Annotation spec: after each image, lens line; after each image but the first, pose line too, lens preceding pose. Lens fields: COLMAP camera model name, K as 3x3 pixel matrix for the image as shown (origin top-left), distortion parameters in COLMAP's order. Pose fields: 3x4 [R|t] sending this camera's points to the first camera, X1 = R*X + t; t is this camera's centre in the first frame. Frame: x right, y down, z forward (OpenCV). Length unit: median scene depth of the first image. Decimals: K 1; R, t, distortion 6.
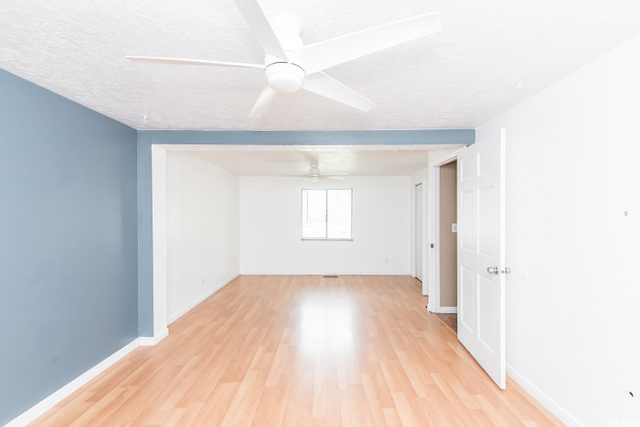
lens RADIAL K [[291.4, 0, 320.0], [0, 291.4, 213.5], [0, 0, 1]] dist [0.020797, -0.000247]
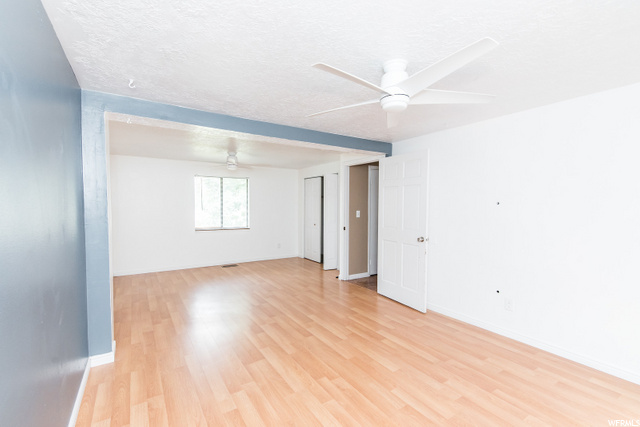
lens RADIAL K [[291.4, 0, 320.0], [0, 291.4, 213.5], [0, 0, 1]] dist [0.020797, -0.000247]
pose [[0.827821, -0.011102, 0.560883, -0.416622], [-0.007670, 0.999487, 0.031103, 0.006968], [-0.560940, -0.030050, 0.827311, 0.013440]]
